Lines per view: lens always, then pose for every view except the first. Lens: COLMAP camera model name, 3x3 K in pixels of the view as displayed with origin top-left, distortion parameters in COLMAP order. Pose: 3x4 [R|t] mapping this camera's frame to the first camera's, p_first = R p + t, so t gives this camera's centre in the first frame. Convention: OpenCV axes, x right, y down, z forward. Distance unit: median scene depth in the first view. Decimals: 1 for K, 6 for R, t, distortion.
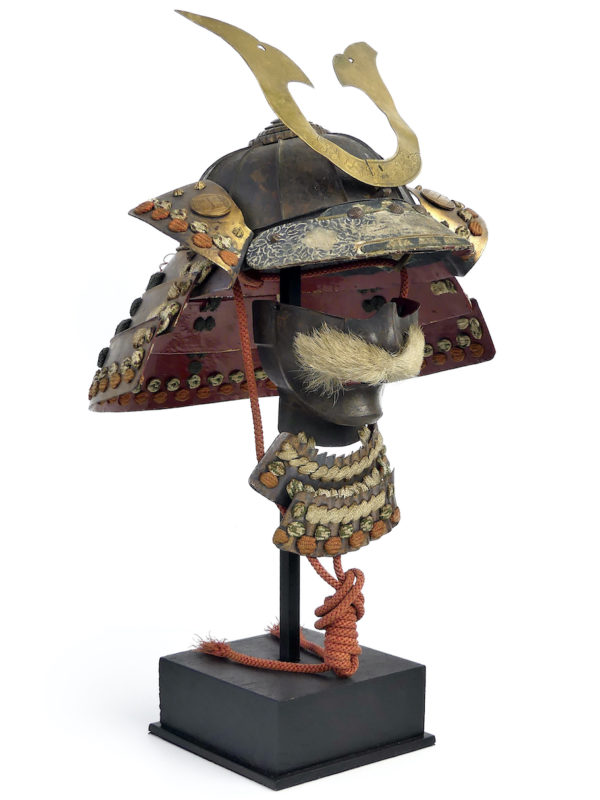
lens RADIAL K [[1614.3, 0, 301.5], [0, 1614.3, 404.6], [0, 0, 1]] dist [0.105338, 0.000000]
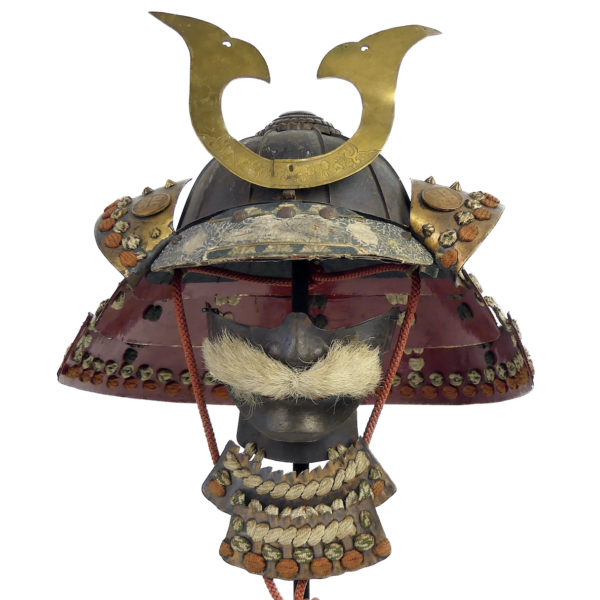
lens RADIAL K [[1877.9, 0, 298.0], [0, 1877.9, 300.5], [0, 0, 1]] dist [0.064749, 0.000000]
pose [[0.746114, 0.054757, -0.663562, 0.746307], [-0.079340, 0.996823, -0.006953, -0.060514], [0.661074, 0.057834, 0.748089, 0.188752]]
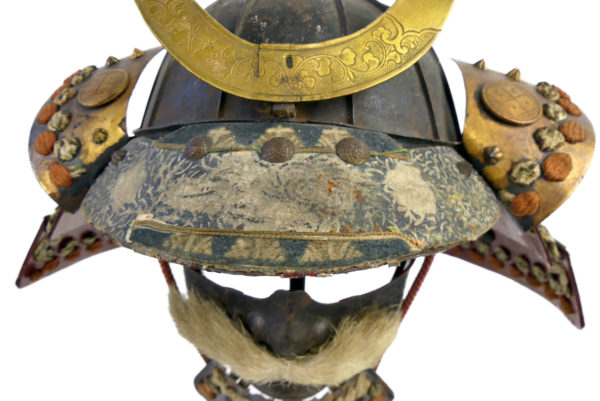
lens RADIAL K [[518.8, 0, 297.8], [0, 518.8, 202.9], [0, 0, 1]] dist [-0.013688, -0.008582]
pose [[0.738896, 0.290984, -0.607751, 0.161939], [-0.108722, 0.941616, 0.318652, -0.151213], [0.664991, -0.169375, 0.727392, 0.837253]]
